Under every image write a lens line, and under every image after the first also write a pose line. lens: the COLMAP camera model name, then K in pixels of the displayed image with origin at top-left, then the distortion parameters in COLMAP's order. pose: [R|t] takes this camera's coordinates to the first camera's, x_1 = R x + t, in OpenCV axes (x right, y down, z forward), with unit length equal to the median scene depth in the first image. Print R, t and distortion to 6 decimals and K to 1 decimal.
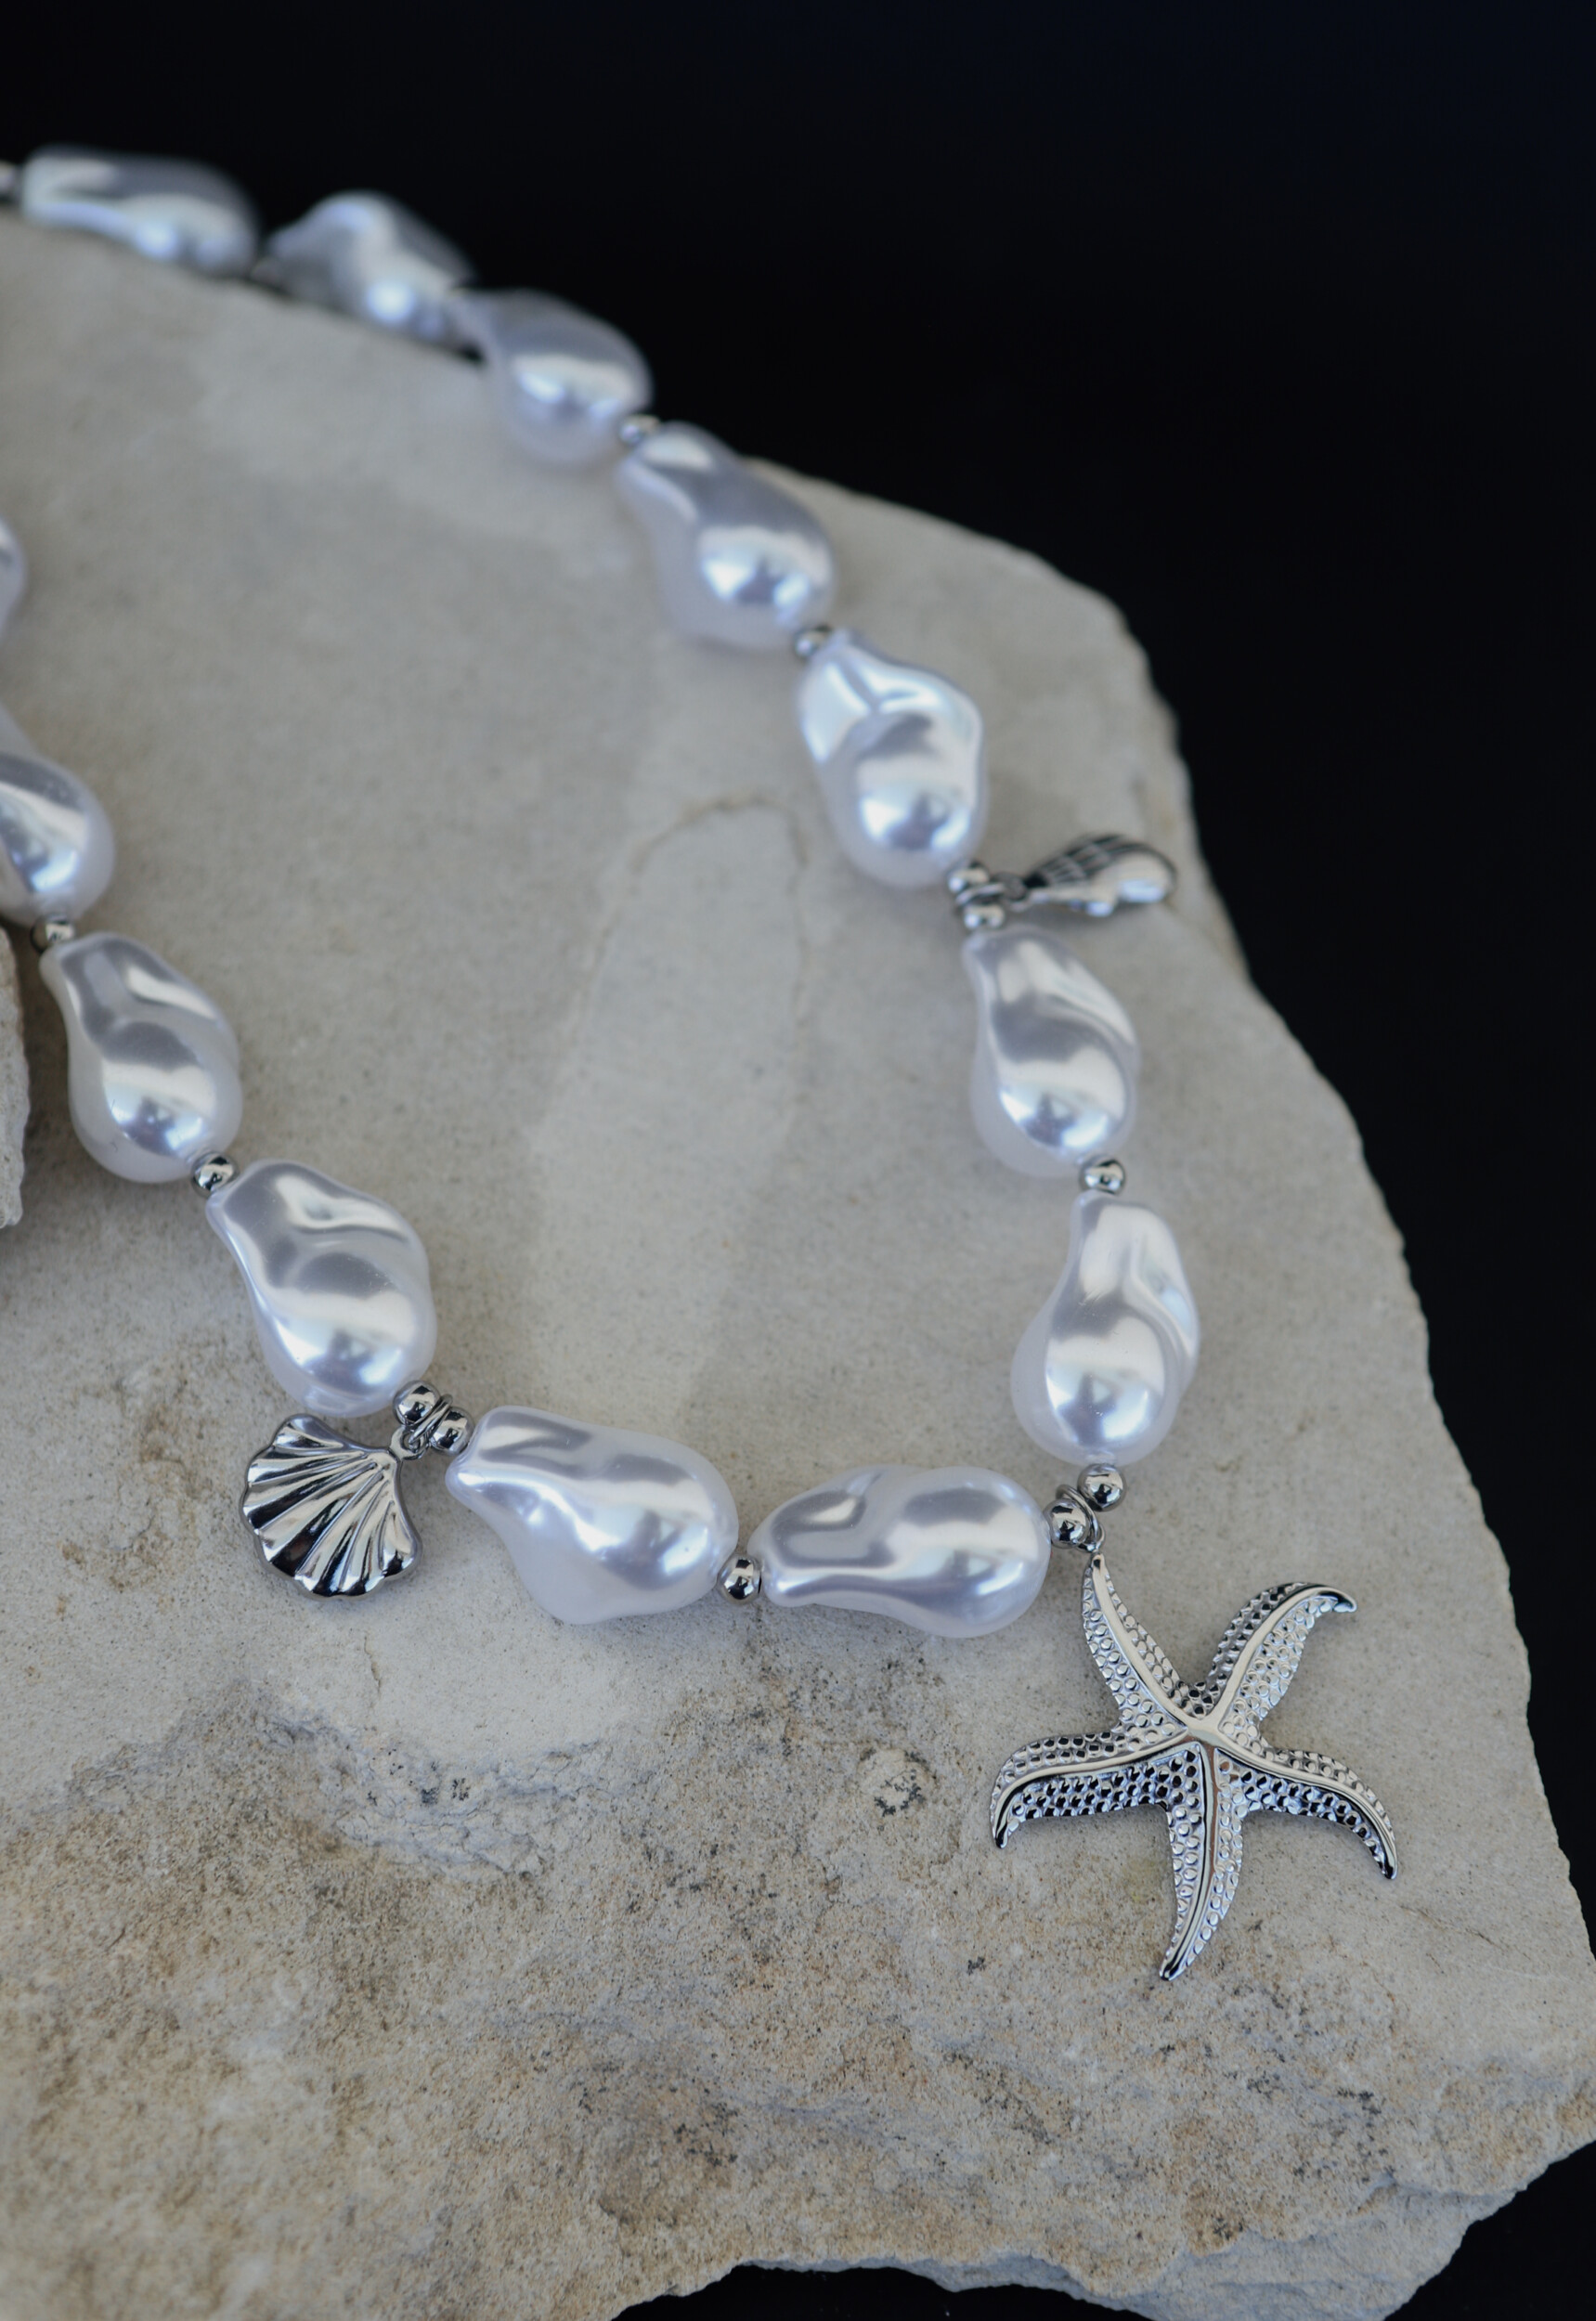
lens RADIAL K [[3121.9, 0, 798.2], [0, 3121.9, 1169.2], [0, 0, 1]] dist [0.022299, 0.000000]
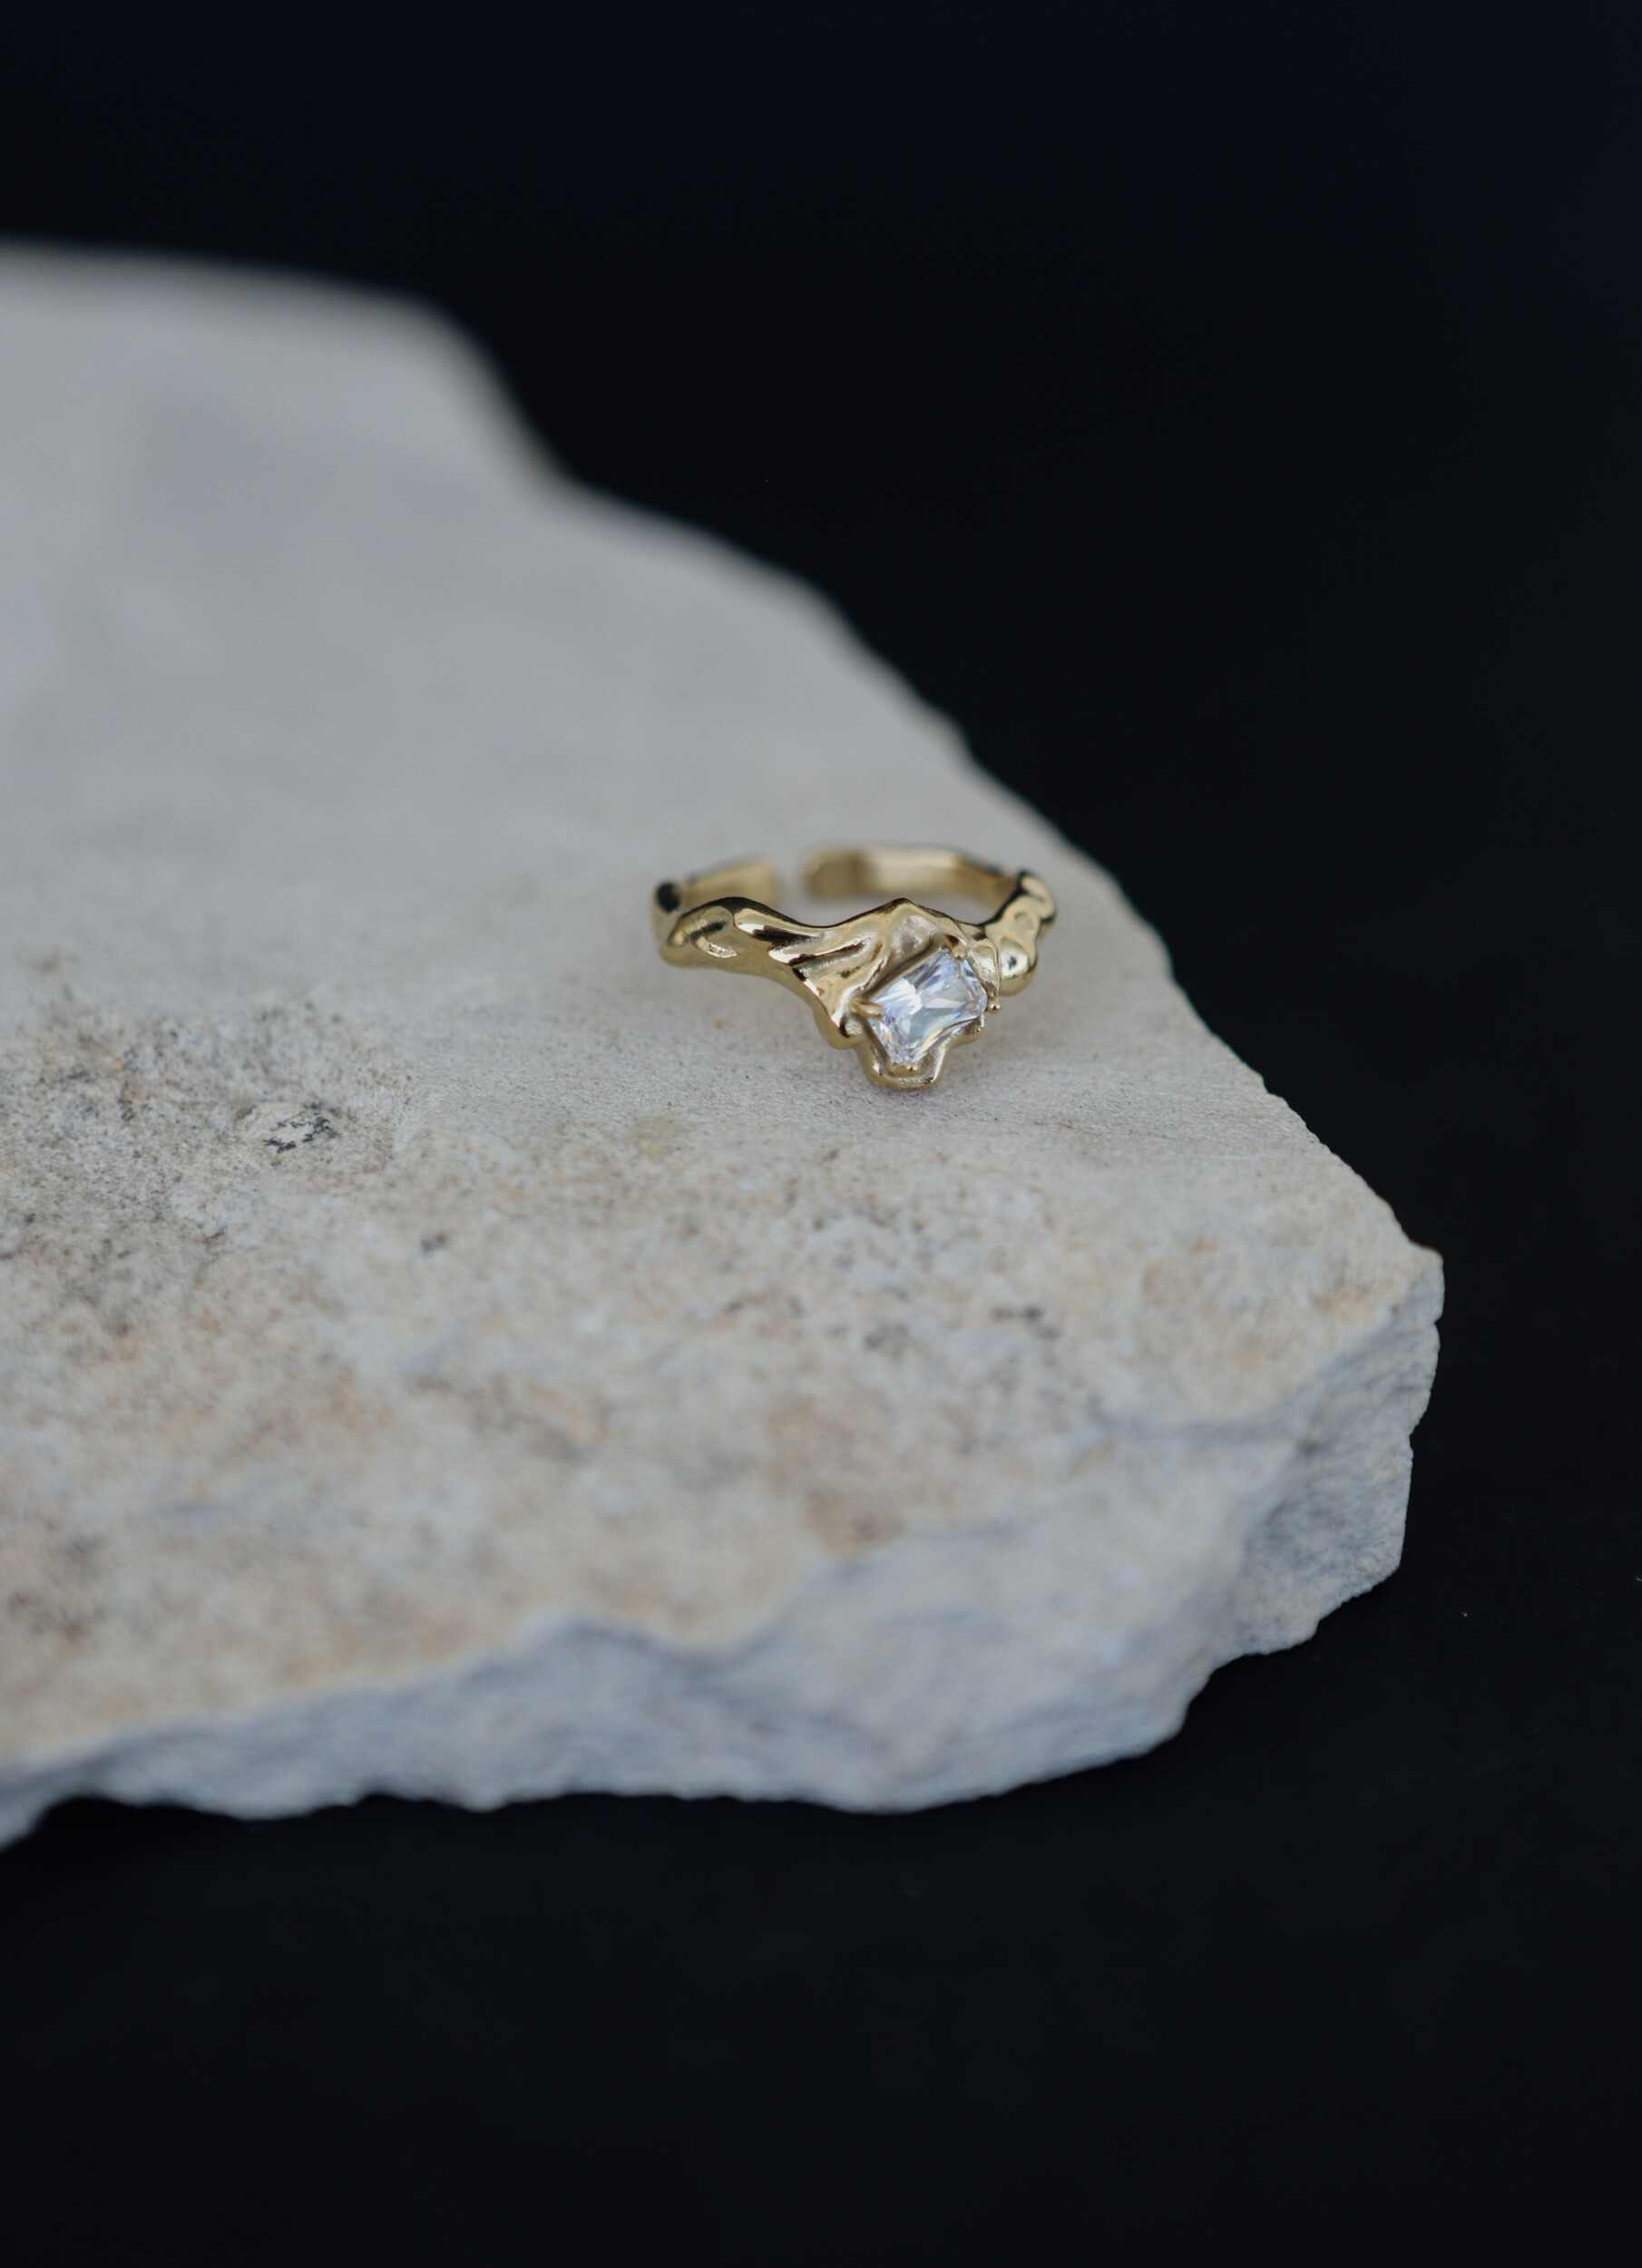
lens RADIAL K [[4904.2, 0, 820.9], [0, 4904.2, 1136.7], [0, 0, 1]] dist [0.458690, 0.000000]
pose [[0.982010, -0.127876, 0.138936, -0.005739], [0.185522, 0.790455, -0.583749, 0.860570], [-0.035174, 0.599023, 0.799959, 0.128911]]
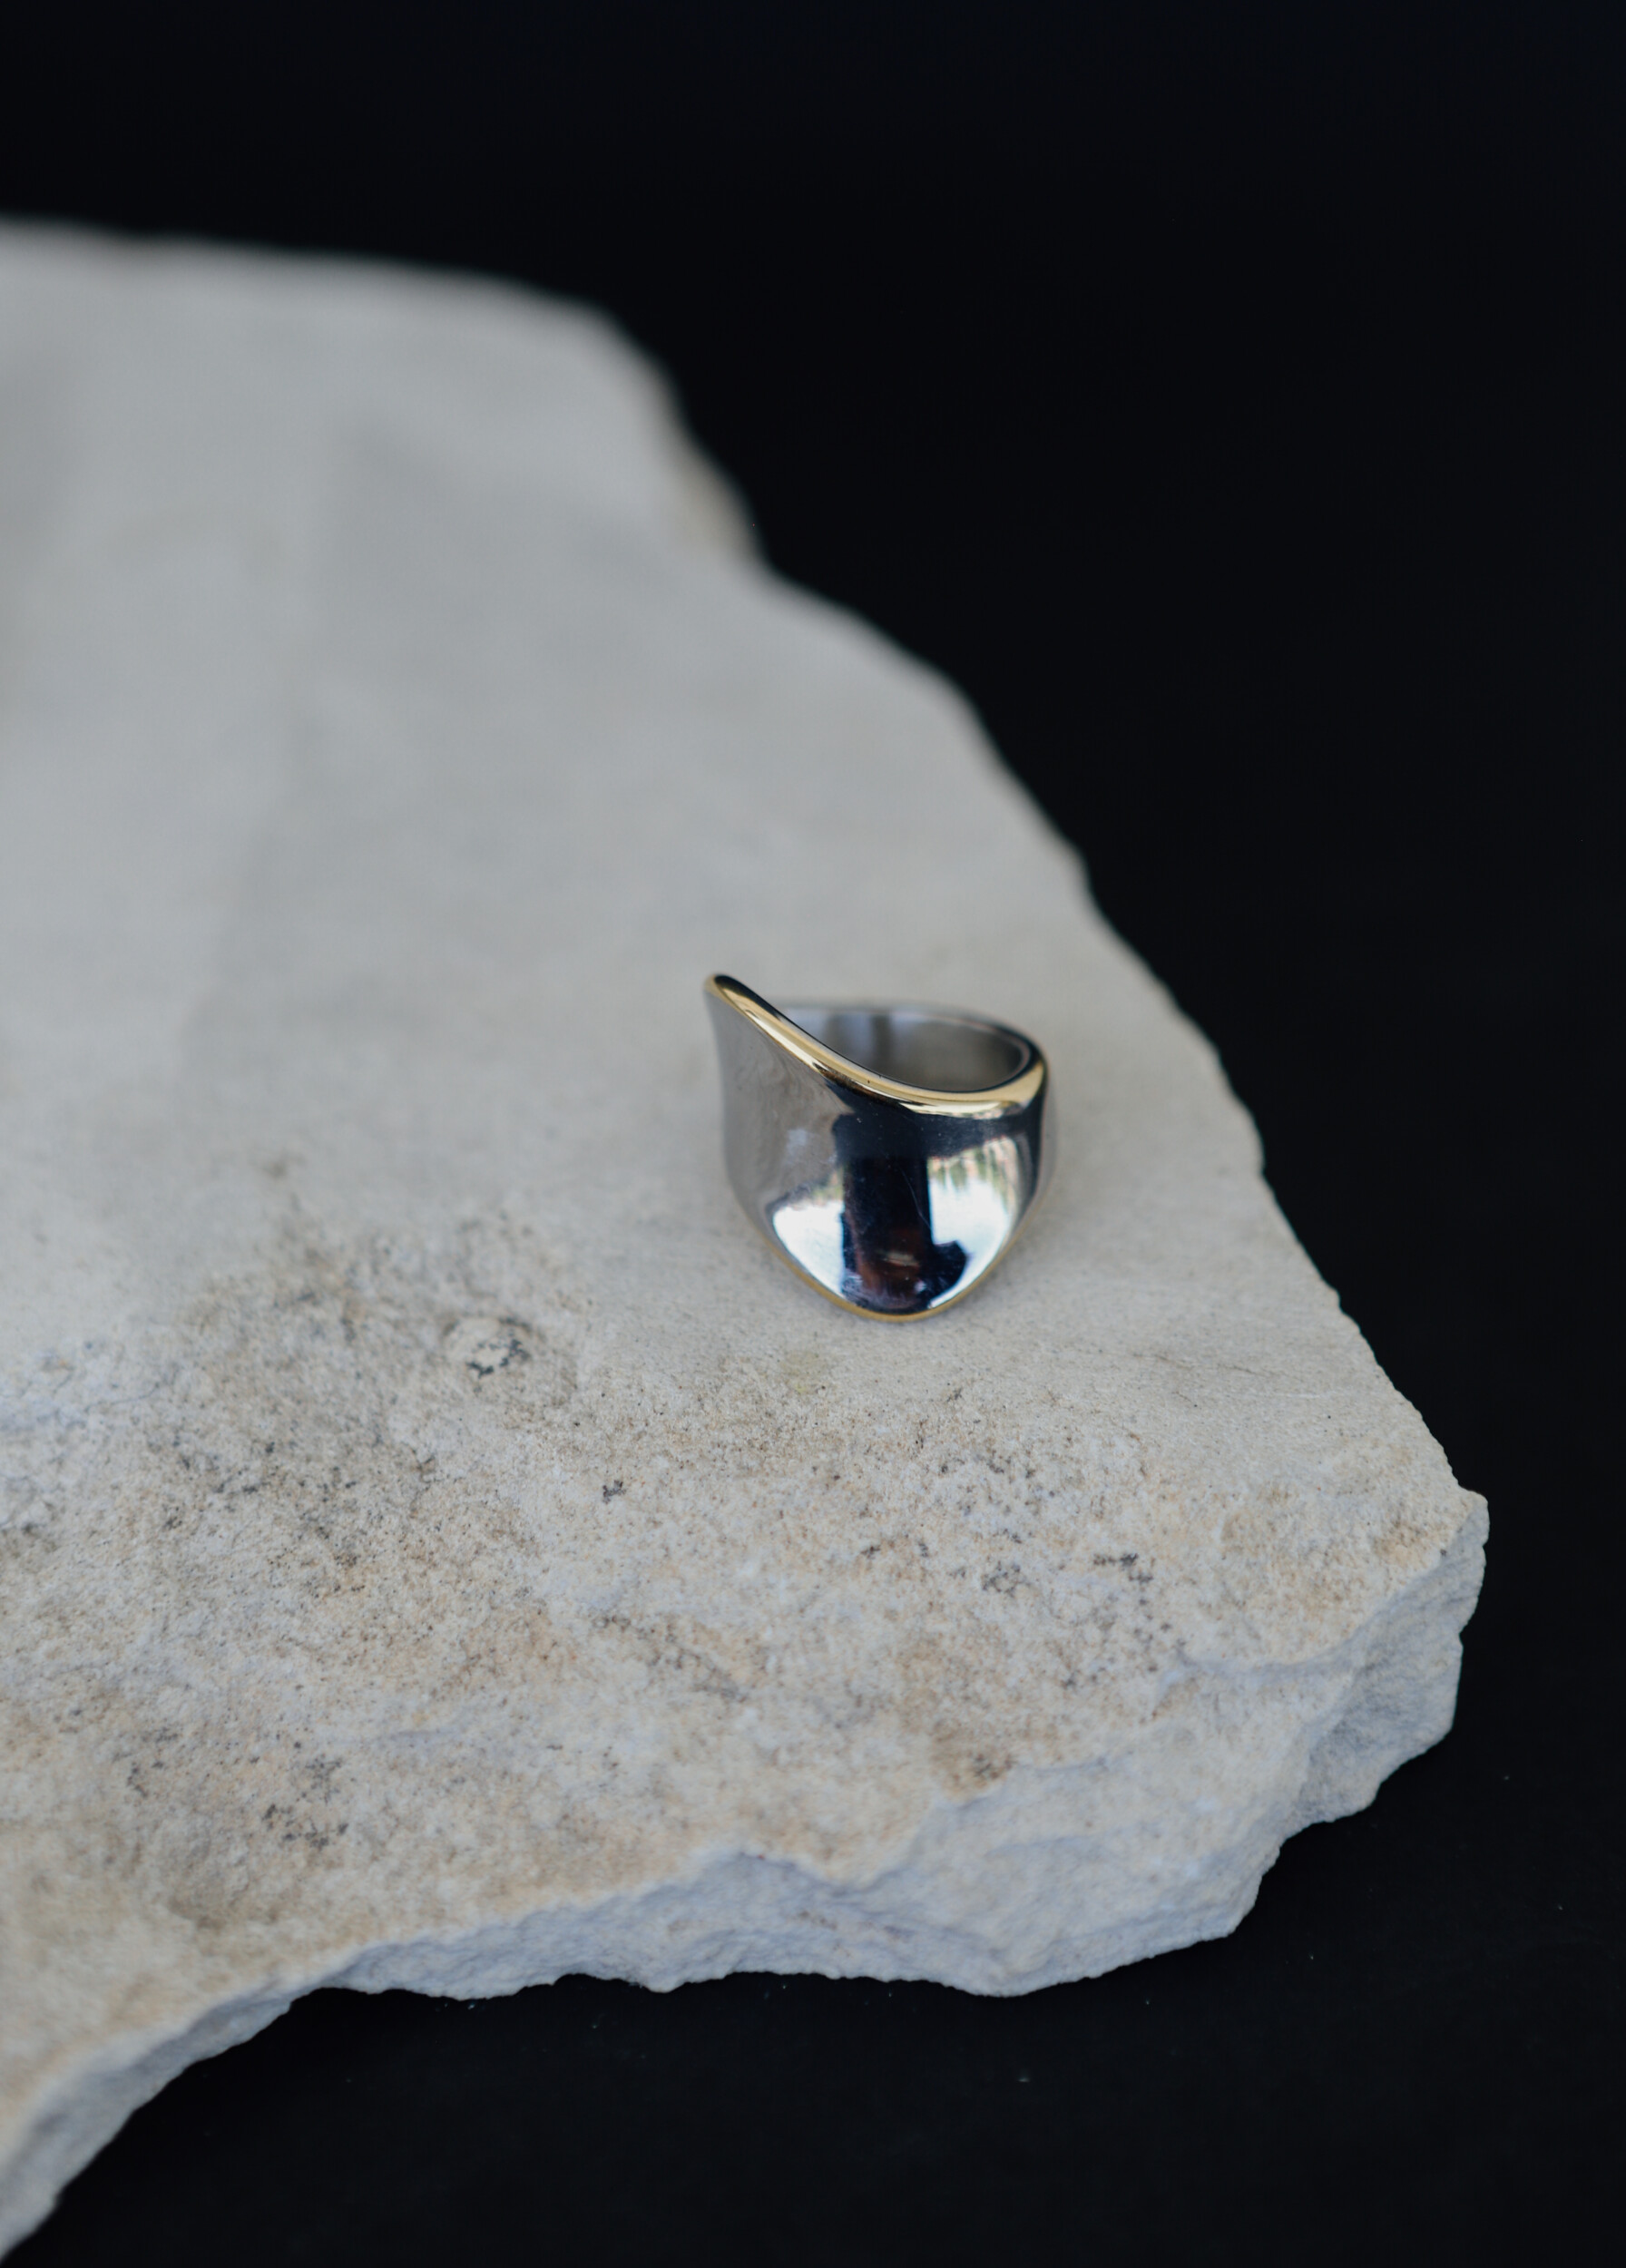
lens RADIAL K [[4904.7, 0, 819.4], [0, 4904.7, 1131.7], [0, 0, 1]] dist [0.458690, 0.000000]
pose [[0.985795, -0.155200, 0.064196, 0.042046], [0.167834, 0.895895, -0.411345, 0.681743], [0.006328, 0.416276, 0.909216, -0.161915]]
